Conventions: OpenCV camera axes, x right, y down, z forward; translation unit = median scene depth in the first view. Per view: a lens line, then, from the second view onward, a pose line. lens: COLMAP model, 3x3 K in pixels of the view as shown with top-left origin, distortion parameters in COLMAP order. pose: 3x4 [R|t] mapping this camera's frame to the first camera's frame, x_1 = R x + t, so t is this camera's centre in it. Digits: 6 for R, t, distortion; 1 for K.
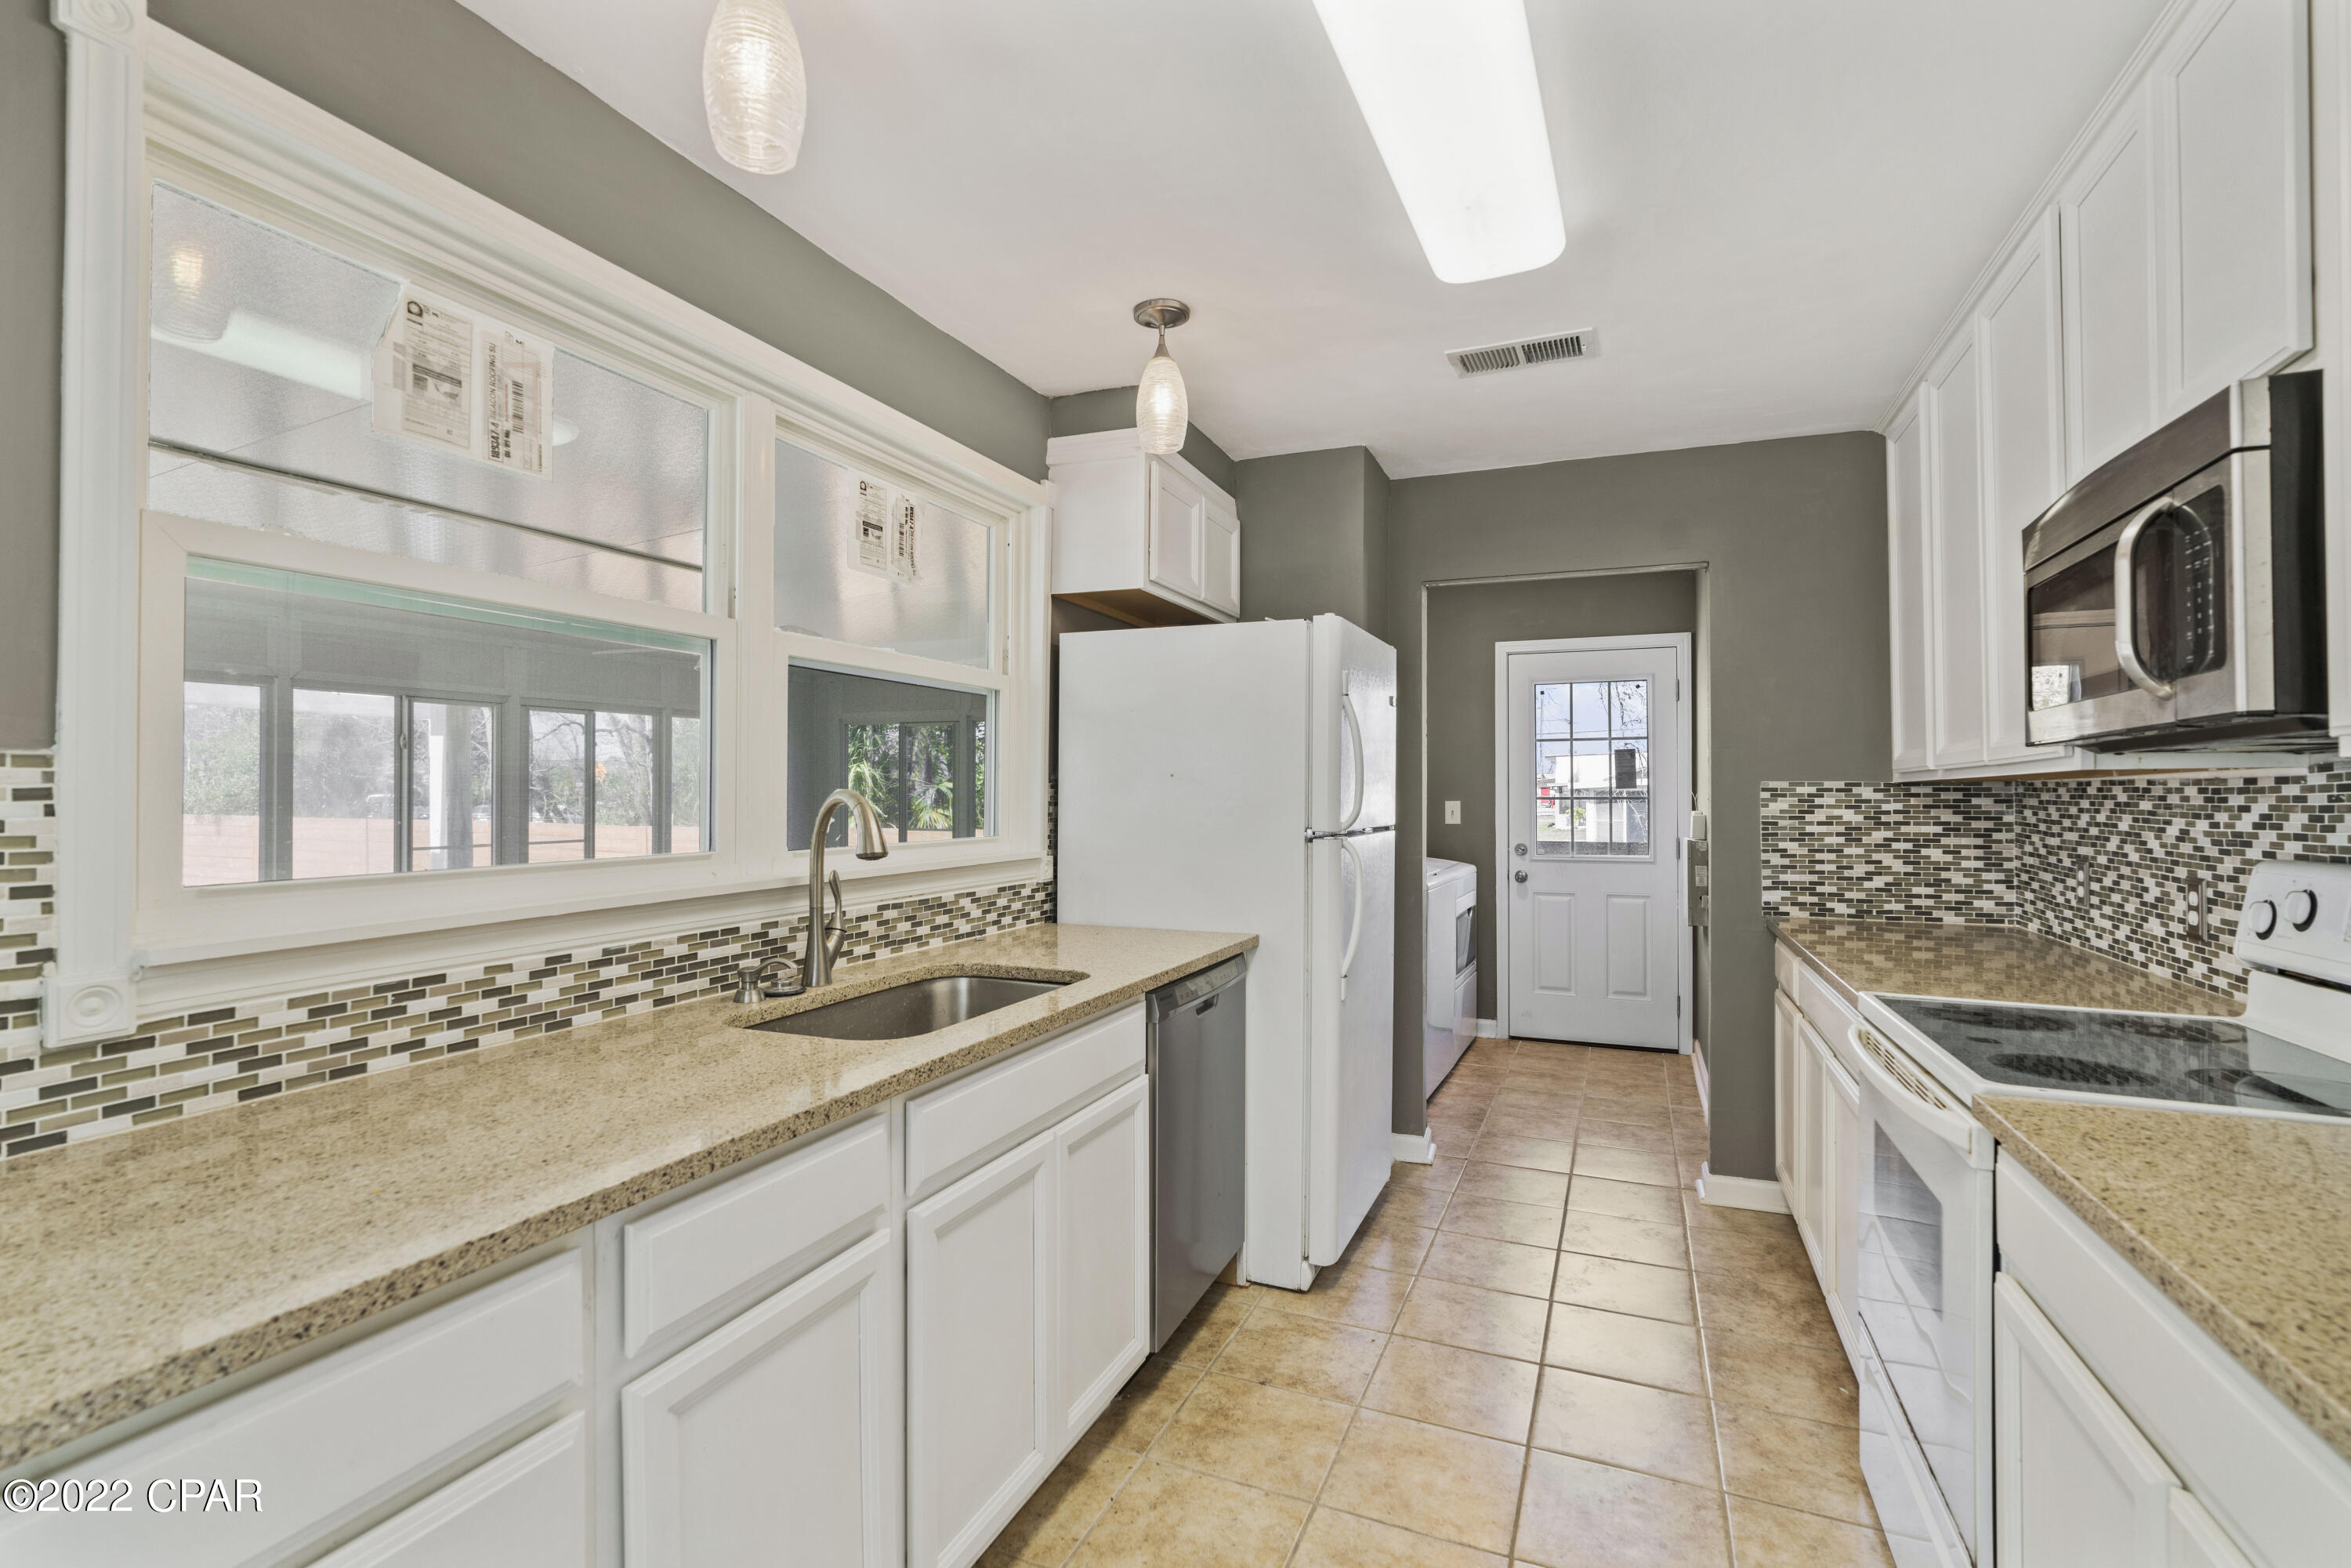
lens RADIAL K [[1070.3, 0, 1129.2], [0, 1070.3, 775.7], [0, 0, 1]] dist [-0.014101, 0.005122]
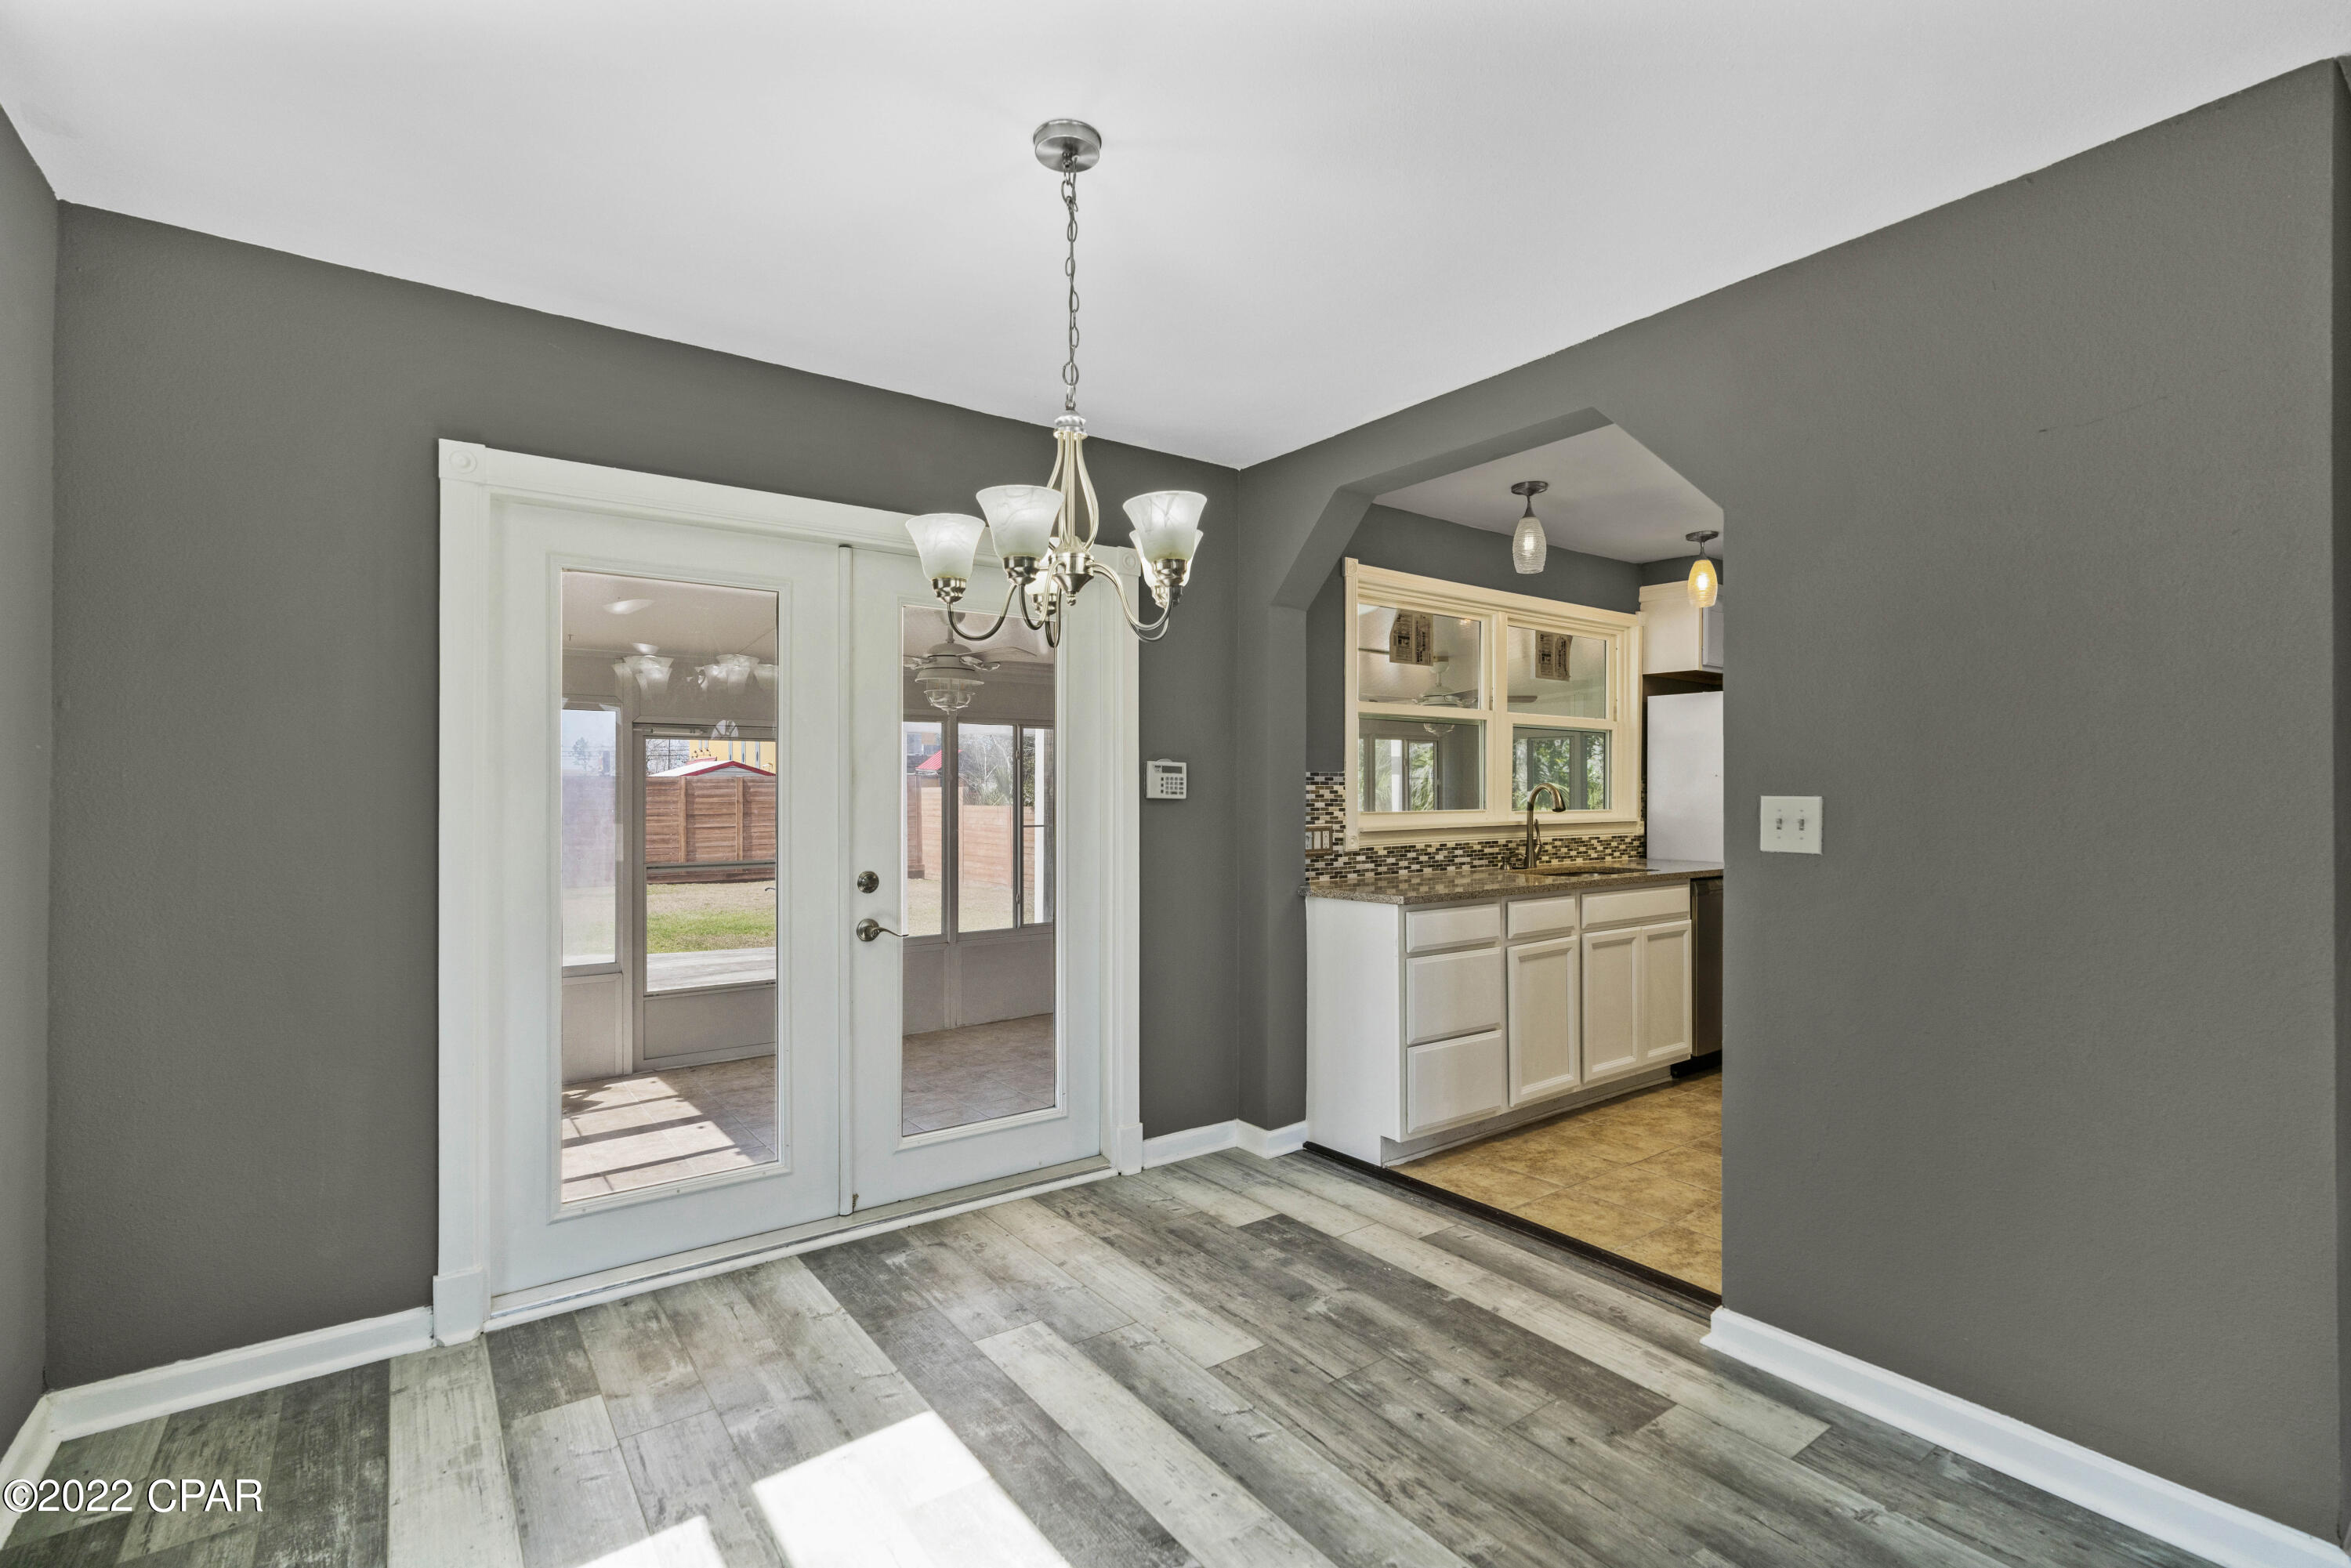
lens RADIAL K [[1070.3, 0, 1162.2], [0, 1070.3, 791.0], [0, 0, 1]] dist [-0.014101, 0.005122]
pose [[0.873251, -0.002237, -0.487266, 0.108723], [0.008173, 0.999916, 0.010057, -0.000673], [0.487203, -0.012765, 0.873196, -1.093136]]
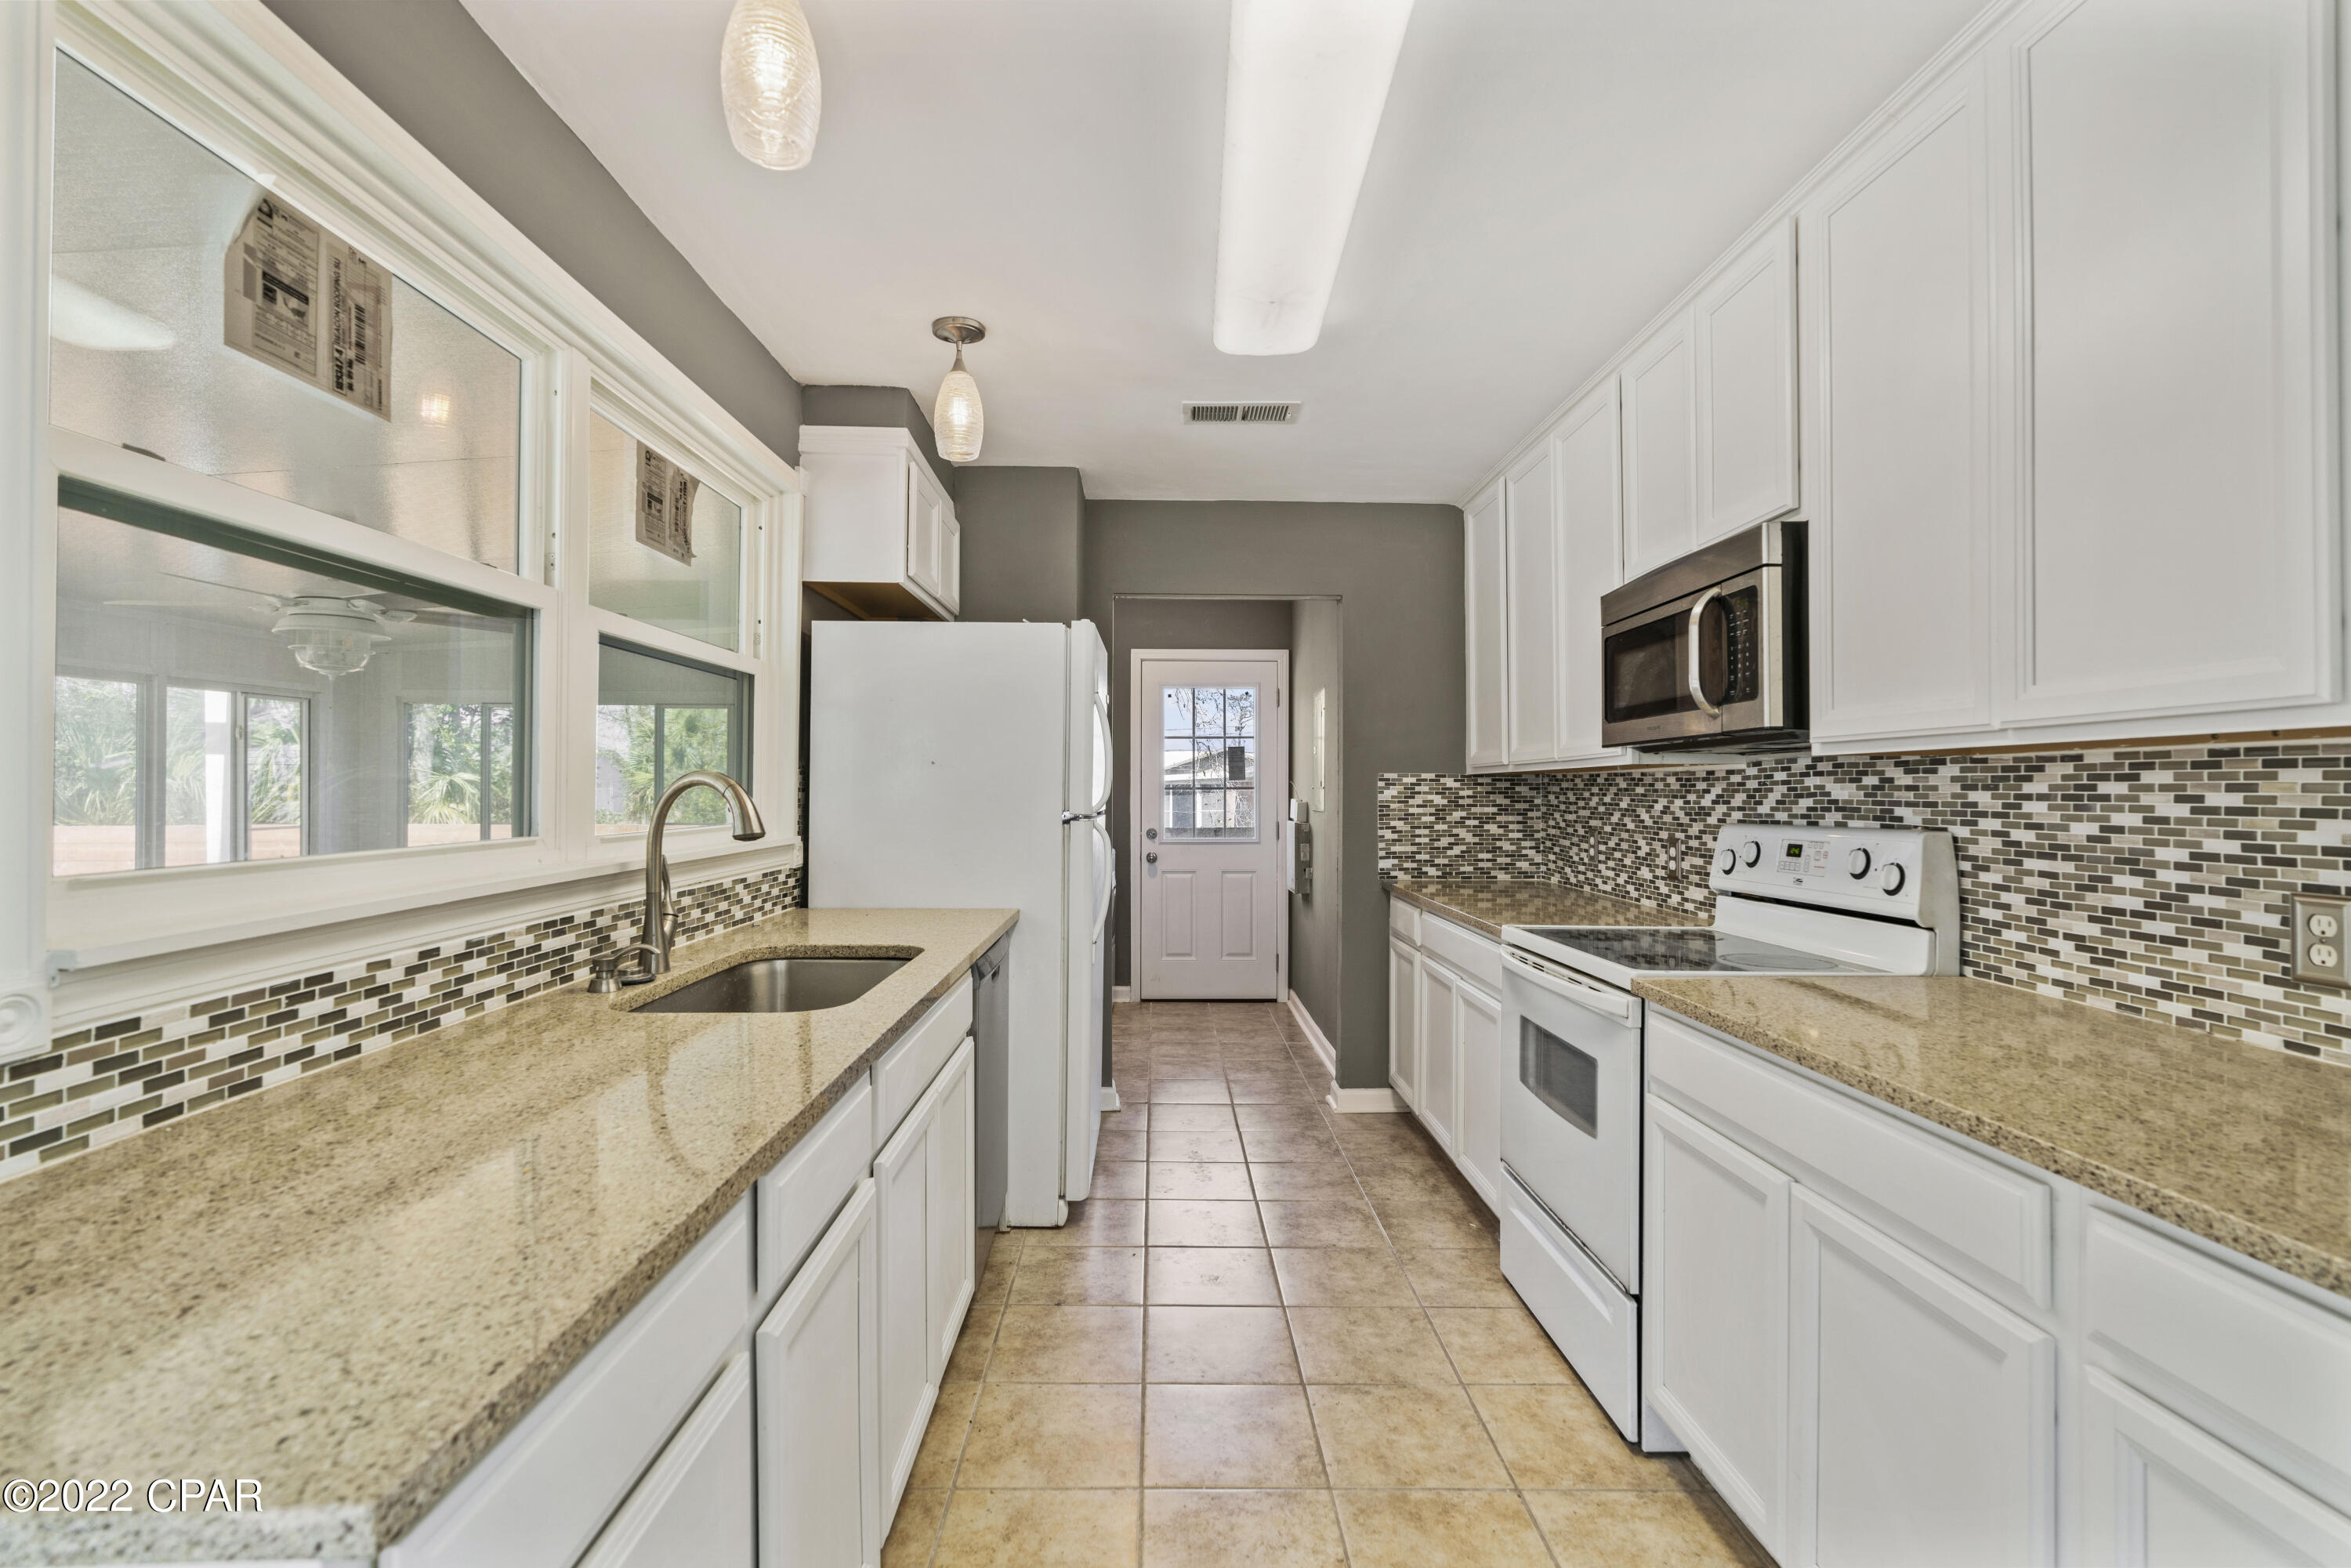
lens RADIAL K [[1070.3, 0, 1133.2], [0, 1070.3, 774.0], [0, 0, 1]] dist [-0.014101, 0.005122]
pose [[0.913369, 0.007328, 0.407067, -0.222276], [-0.009032, 0.999957, 0.002266, 0.007235], [-0.407032, -0.005746, 0.913396, -0.045510]]
